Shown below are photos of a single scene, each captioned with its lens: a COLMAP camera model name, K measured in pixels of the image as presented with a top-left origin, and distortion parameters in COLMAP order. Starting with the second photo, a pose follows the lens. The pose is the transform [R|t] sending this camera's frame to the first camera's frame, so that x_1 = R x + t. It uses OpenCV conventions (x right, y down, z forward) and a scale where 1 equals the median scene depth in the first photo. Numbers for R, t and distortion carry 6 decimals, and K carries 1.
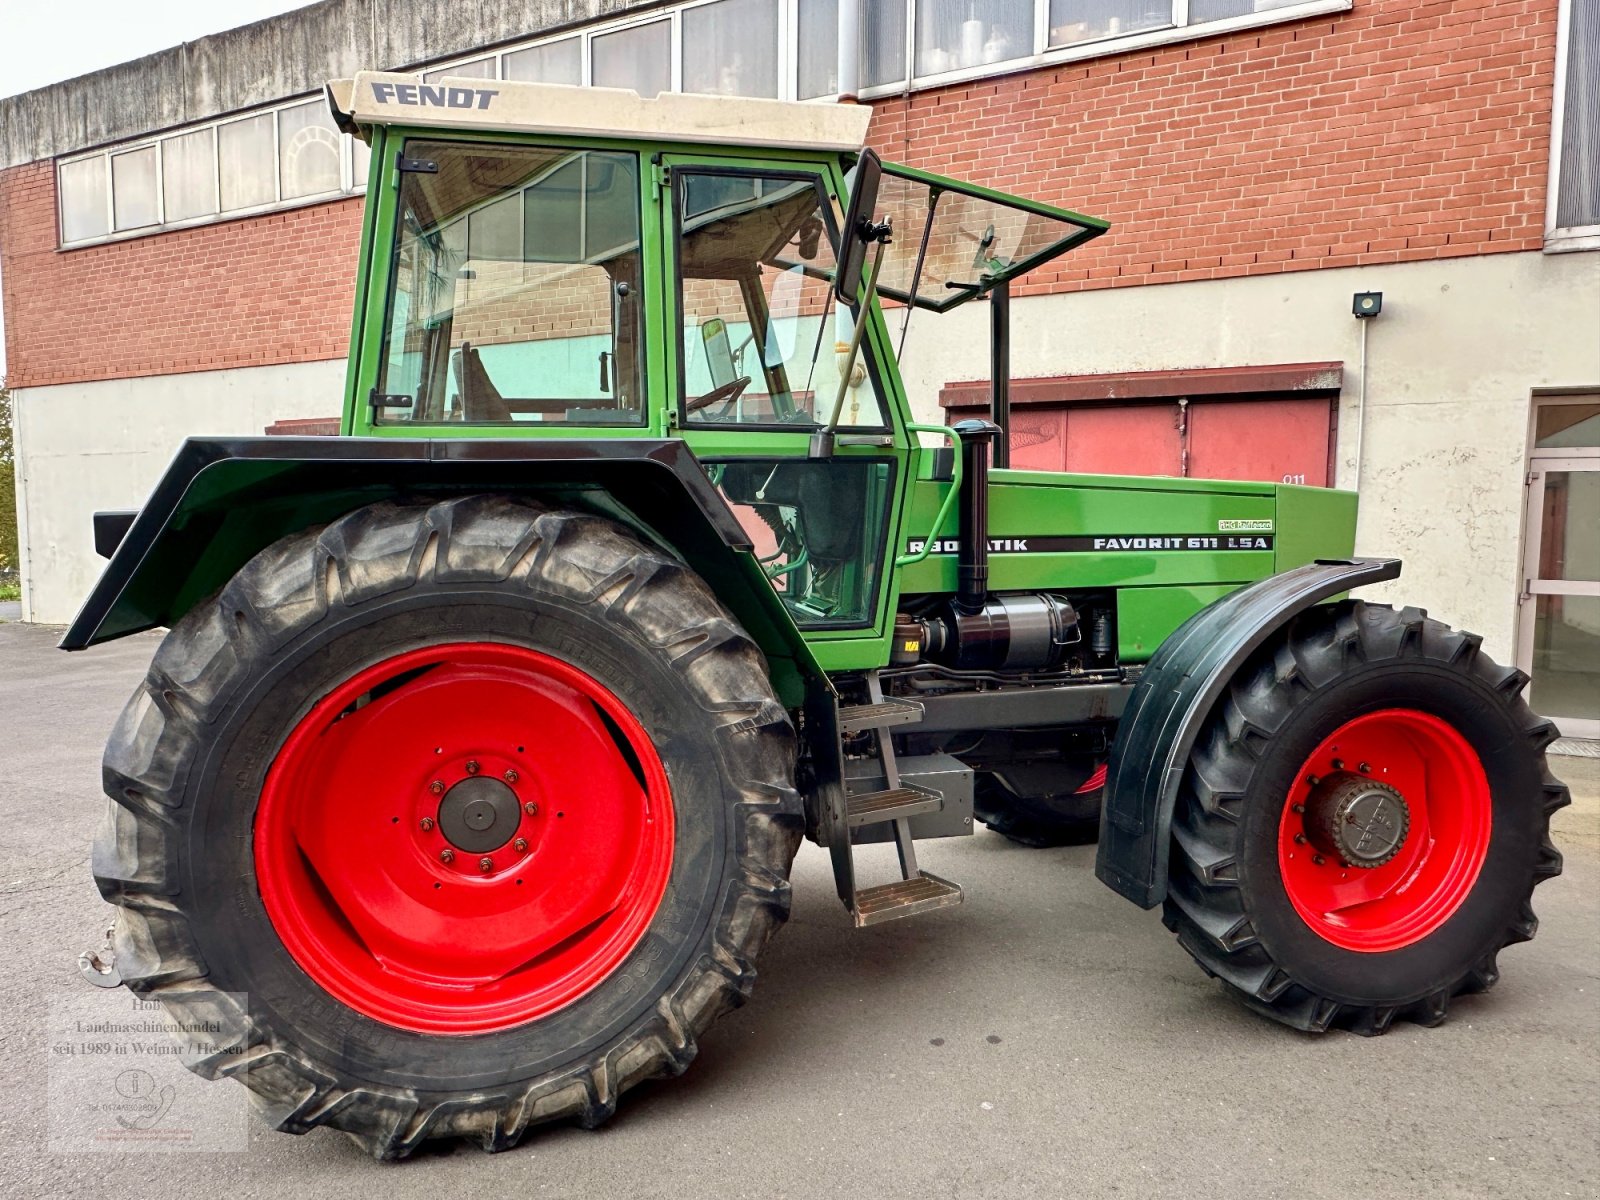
lens RADIAL K [[1058.4, 0, 800.0], [0, 1058.4, 600.0], [0, 0, 1]] dist [-0.000678, 0.000561]
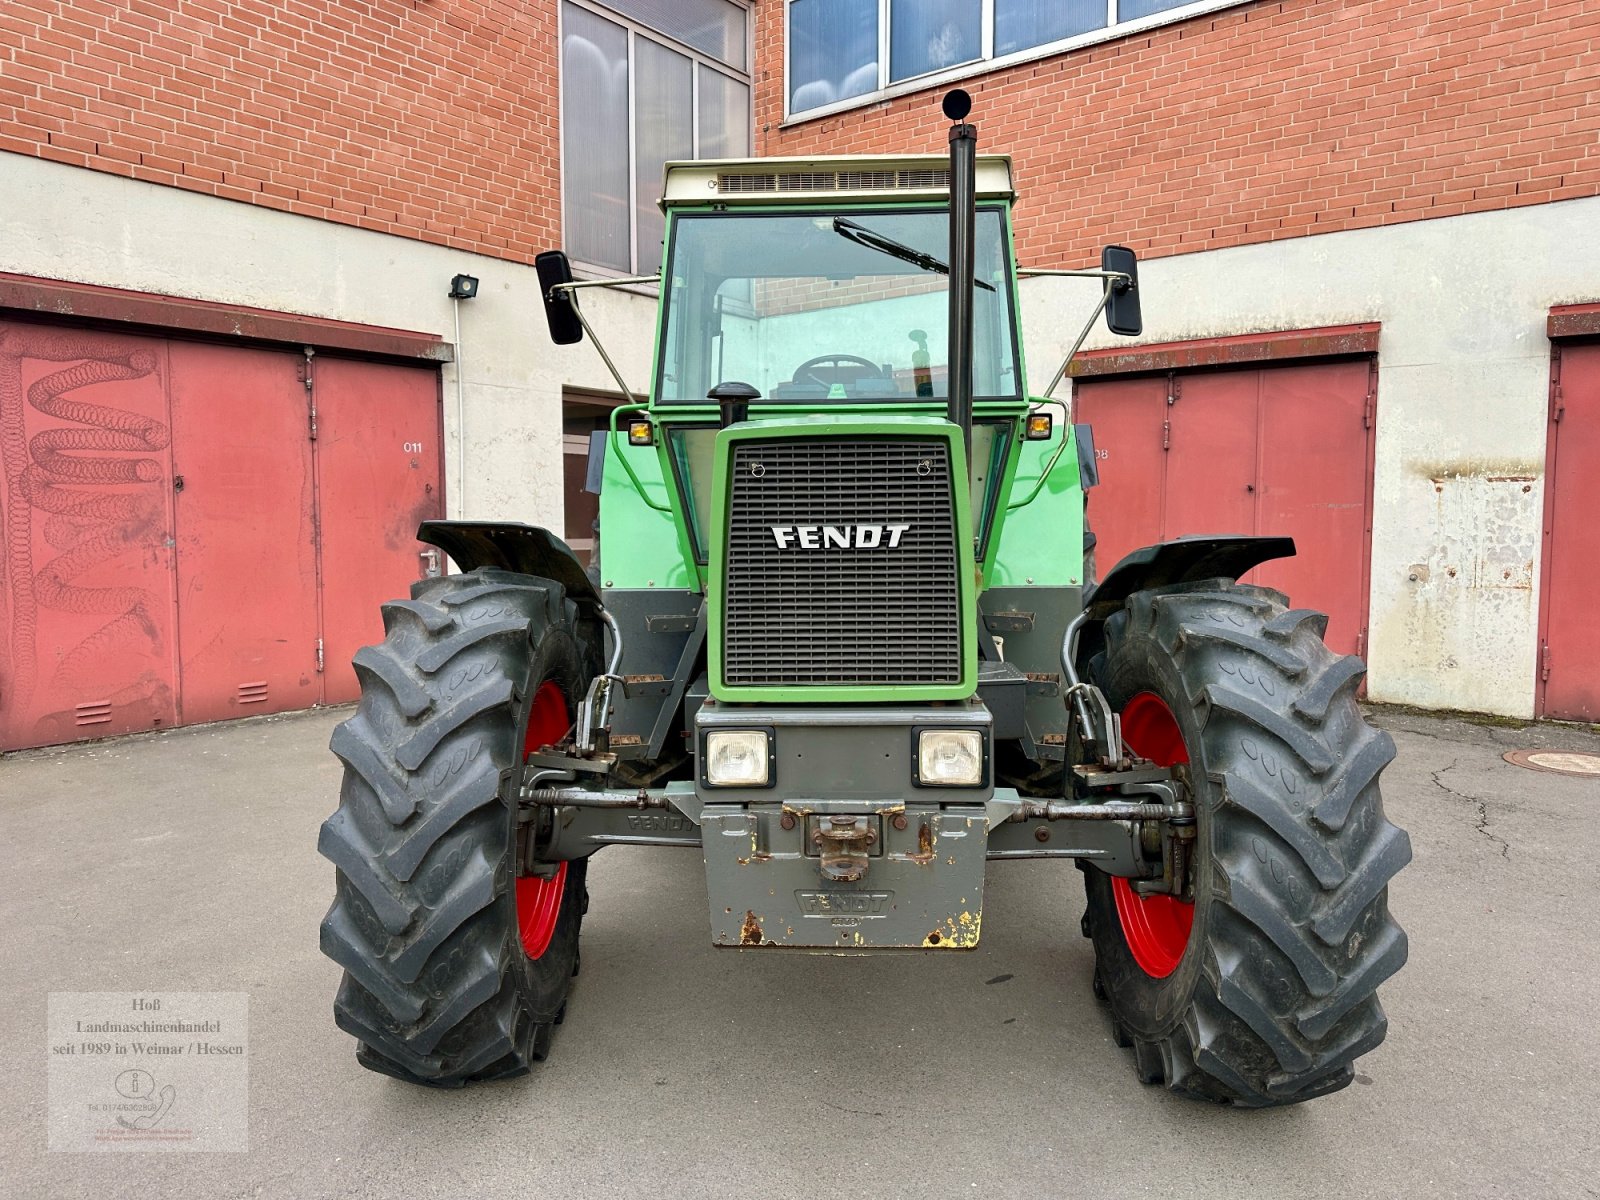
lens RADIAL K [[1153.3, 0, 802.4], [0, 1153.3, 571.6], [0, 0, 1]] dist [0.035948, -0.033200]
pose [[0.196752, -0.052355, 0.979054, -0.547492], [0.071112, 0.996705, 0.039008, -0.015014], [-0.977871, 0.061947, 0.199827, 0.449409]]
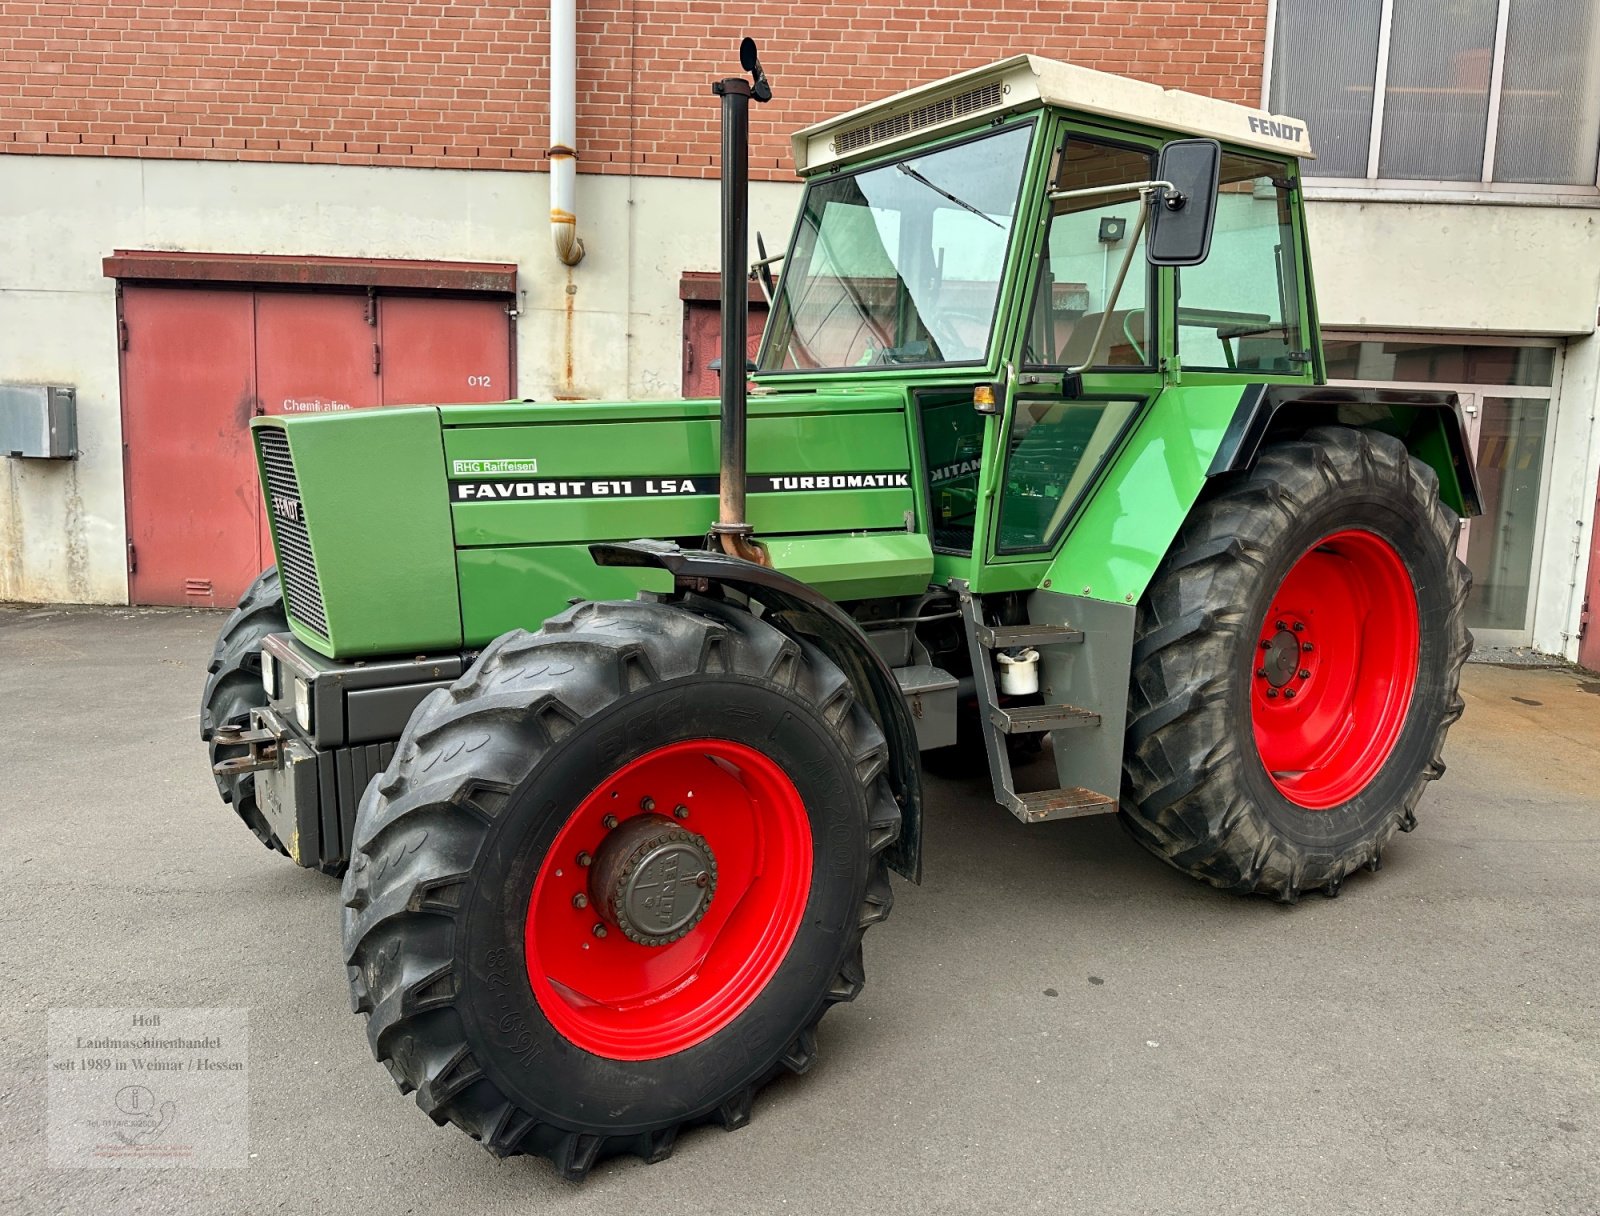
lens RADIAL K [[1204.6, 0, 832.7], [0, 1204.6, 562.9], [0, 0, 1]] dist [0.049757, -0.054739]
pose [[0.902274, -0.025820, 0.430389, -0.223921], [0.003473, 0.998608, 0.052627, -0.017429], [-0.431149, -0.045989, 0.901108, 0.038322]]
